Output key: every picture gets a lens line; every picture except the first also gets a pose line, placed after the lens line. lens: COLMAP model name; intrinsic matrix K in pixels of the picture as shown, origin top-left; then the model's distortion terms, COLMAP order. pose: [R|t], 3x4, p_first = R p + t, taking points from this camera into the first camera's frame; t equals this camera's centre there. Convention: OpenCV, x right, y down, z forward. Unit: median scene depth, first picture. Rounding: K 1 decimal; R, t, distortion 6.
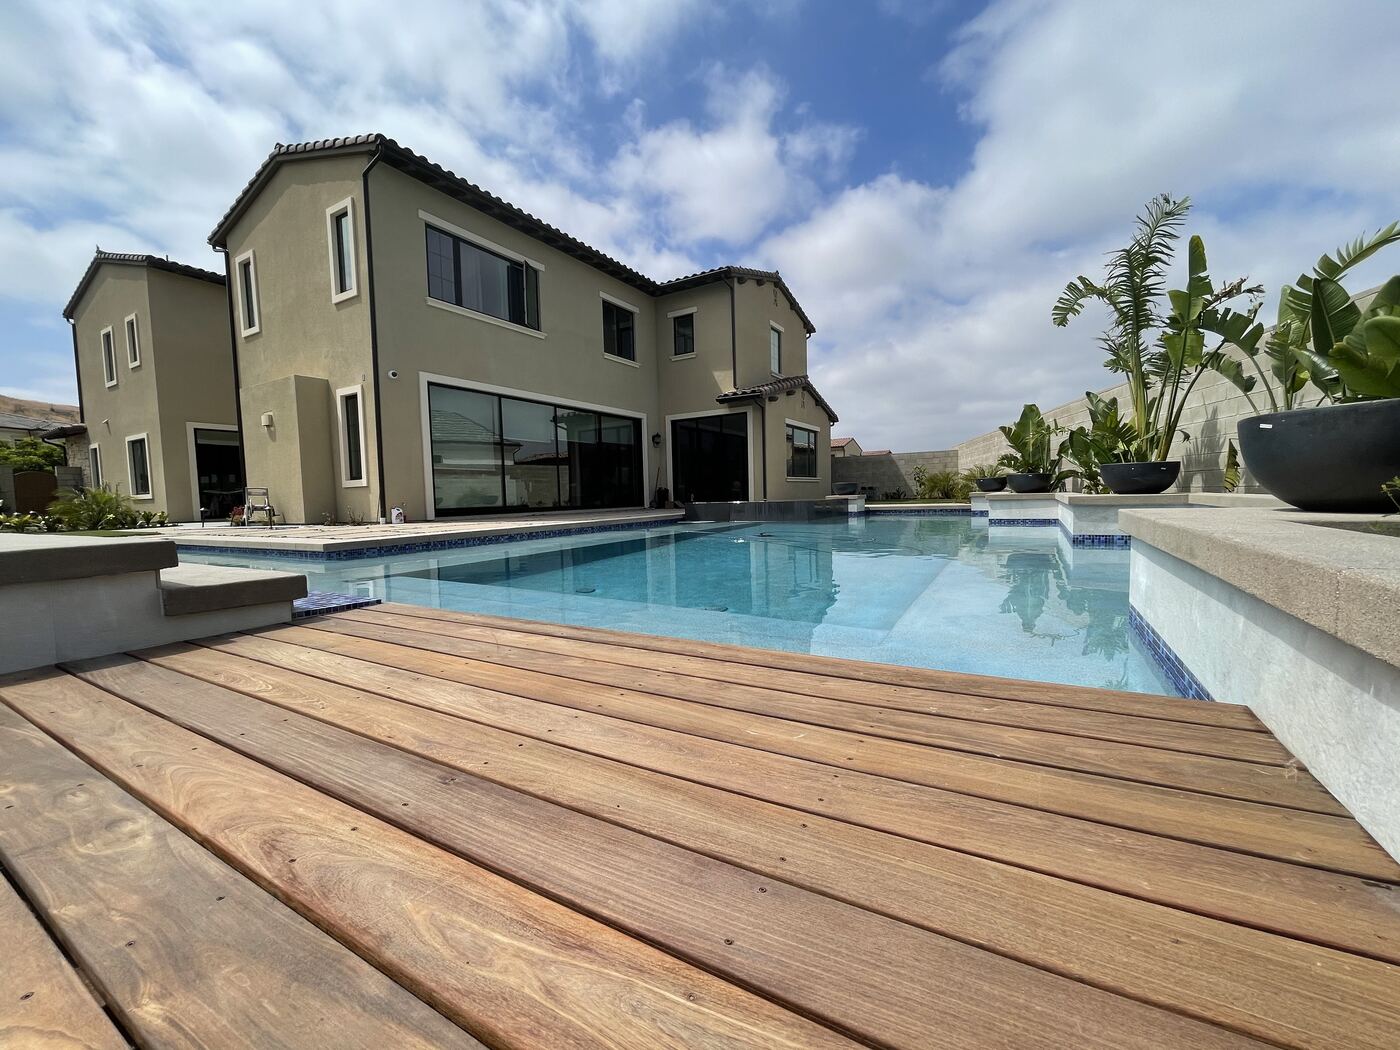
lens RADIAL K [[562.4, 0, 693.4], [0, 562.4, 524.7], [0, 0, 1]] dist [0.001066, -0.000583]
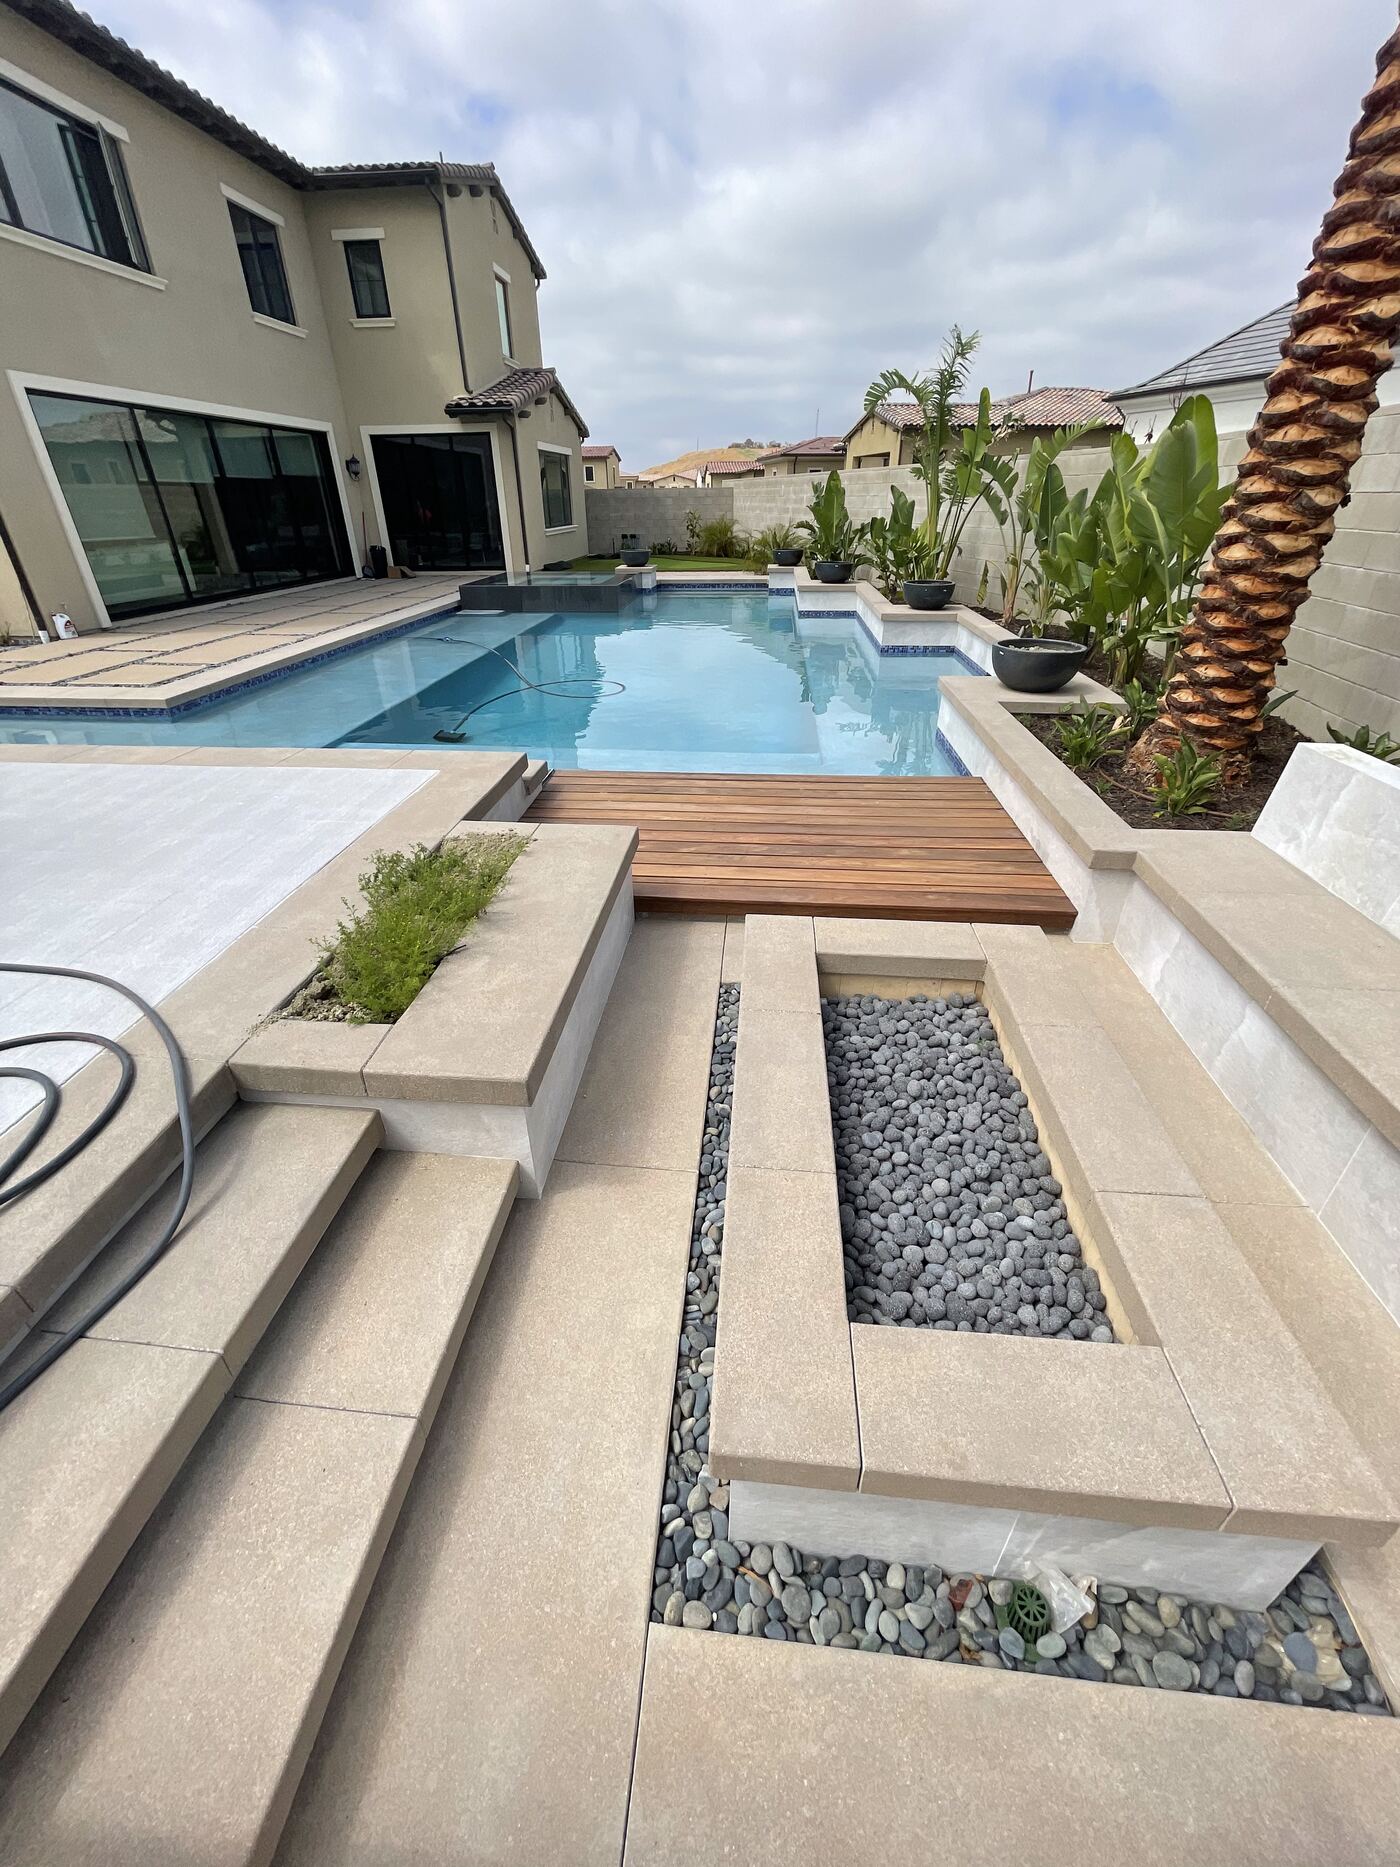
lens RADIAL K [[750.0, 0, 691.0], [0, 750.0, 916.6], [0, 0, 1]] dist [0.001066, -0.000583]
pose [[0.903428, -0.193070, 0.382807, -0.195803], [0.007416, 0.899770, 0.436301, -0.071173], [-0.428675, -0.391328, 0.814310, -0.178007]]
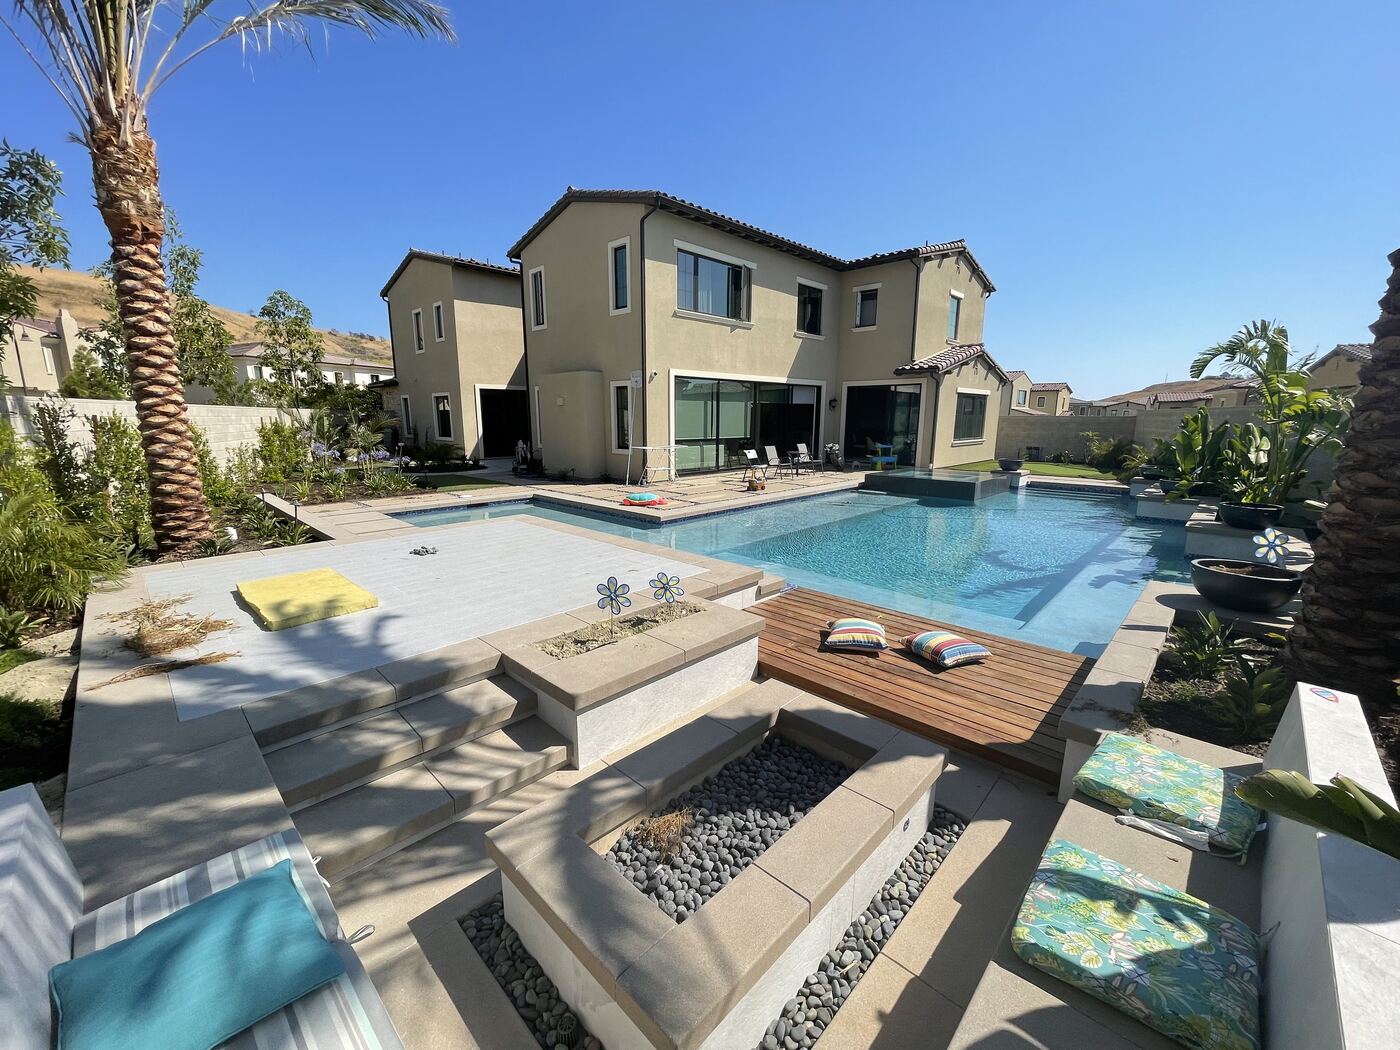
lens RADIAL K [[562.4, 0, 695.6], [0, 562.4, 525.8], [0, 0, 1]] dist [0.001066, -0.000583]
pose [[0.972086, 0.073533, -0.222804, -0.084952], [-0.040715, 0.988080, 0.148462, -0.085045], [0.231065, -0.135247, 0.963492, -0.257810]]
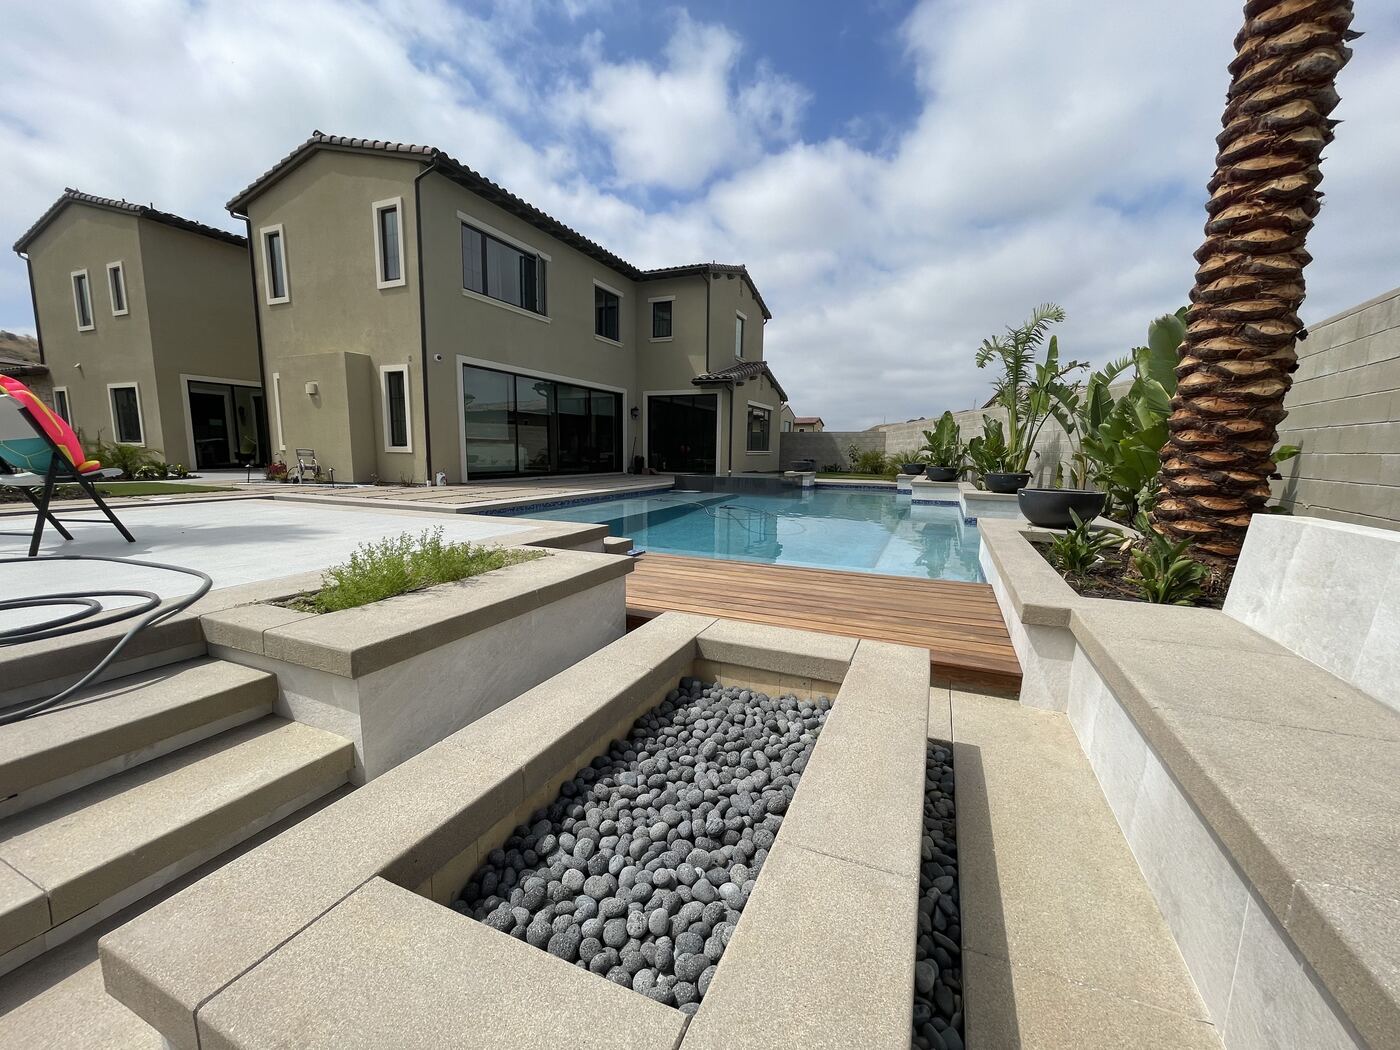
lens RADIAL K [[562.4, 0, 693.1], [0, 562.4, 525.6], [0, 0, 1]] dist [0.001066, -0.000583]
pose [[0.991219, 0.024643, 0.129915, -0.118531], [-0.035009, 0.996329, 0.078120, -0.023198], [-0.127513, -0.081982, 0.988443, -0.193077]]
